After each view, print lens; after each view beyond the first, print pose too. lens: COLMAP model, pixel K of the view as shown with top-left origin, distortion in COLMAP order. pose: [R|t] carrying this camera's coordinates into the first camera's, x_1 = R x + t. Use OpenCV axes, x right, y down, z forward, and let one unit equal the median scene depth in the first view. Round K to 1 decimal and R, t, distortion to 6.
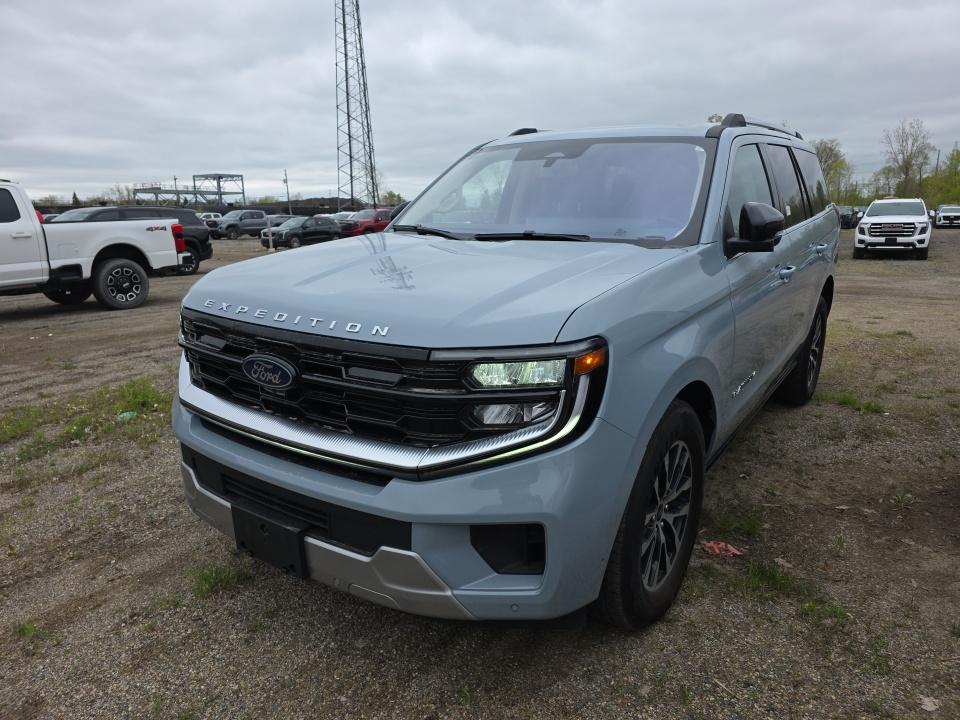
lens RADIAL K [[636.3, 0, 495.2], [0, 636.3, 357.1], [0, 0, 1]] dist [0.077459, -0.071031]
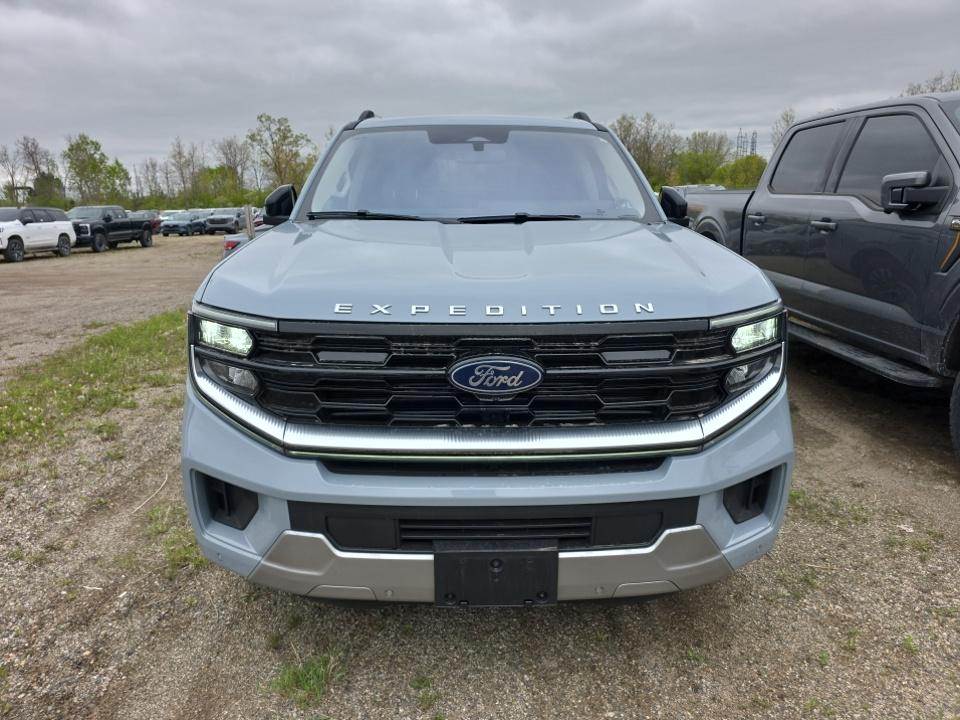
lens RADIAL K [[636.3, 0, 495.2], [0, 636.3, 357.1], [0, 0, 1]] dist [0.077459, -0.071031]
pose [[0.808700, -0.143593, 0.570425, -0.819432], [0.142324, 0.988698, 0.047110, -0.040035], [-0.570743, 0.043088, 0.819997, 0.315042]]
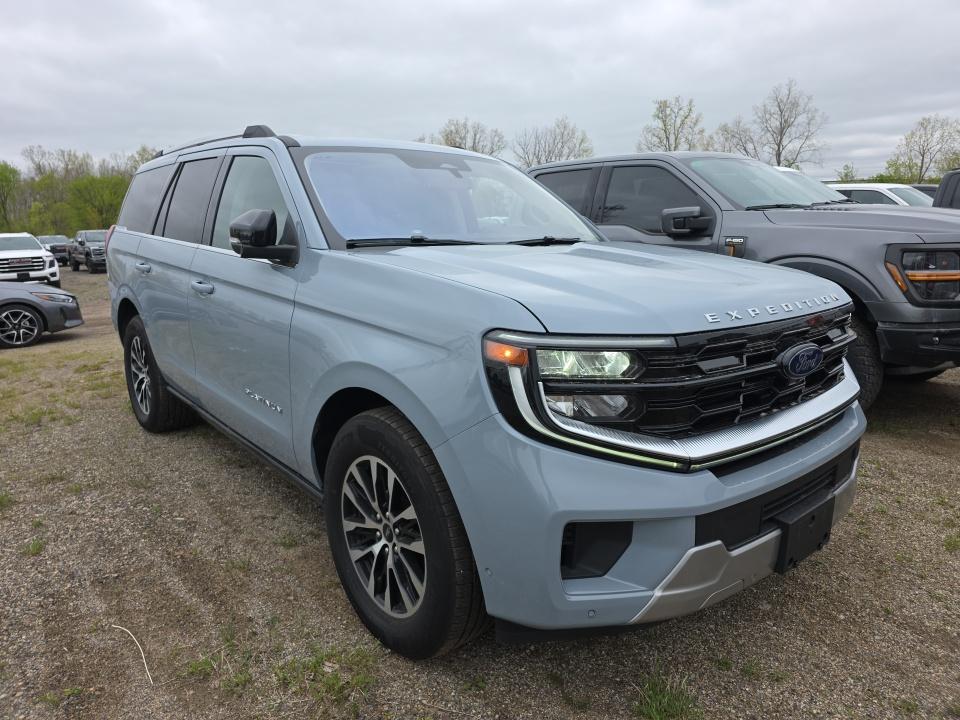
lens RADIAL K [[628.4, 0, 475.8], [0, 628.4, 357.8], [0, 0, 1]] dist [0.078572, -0.063353]
pose [[0.265902, -0.191777, 0.944732, -1.420120], [0.242080, 0.961892, 0.127125, -0.230903], [-0.933110, 0.194897, 0.302194, 1.174479]]
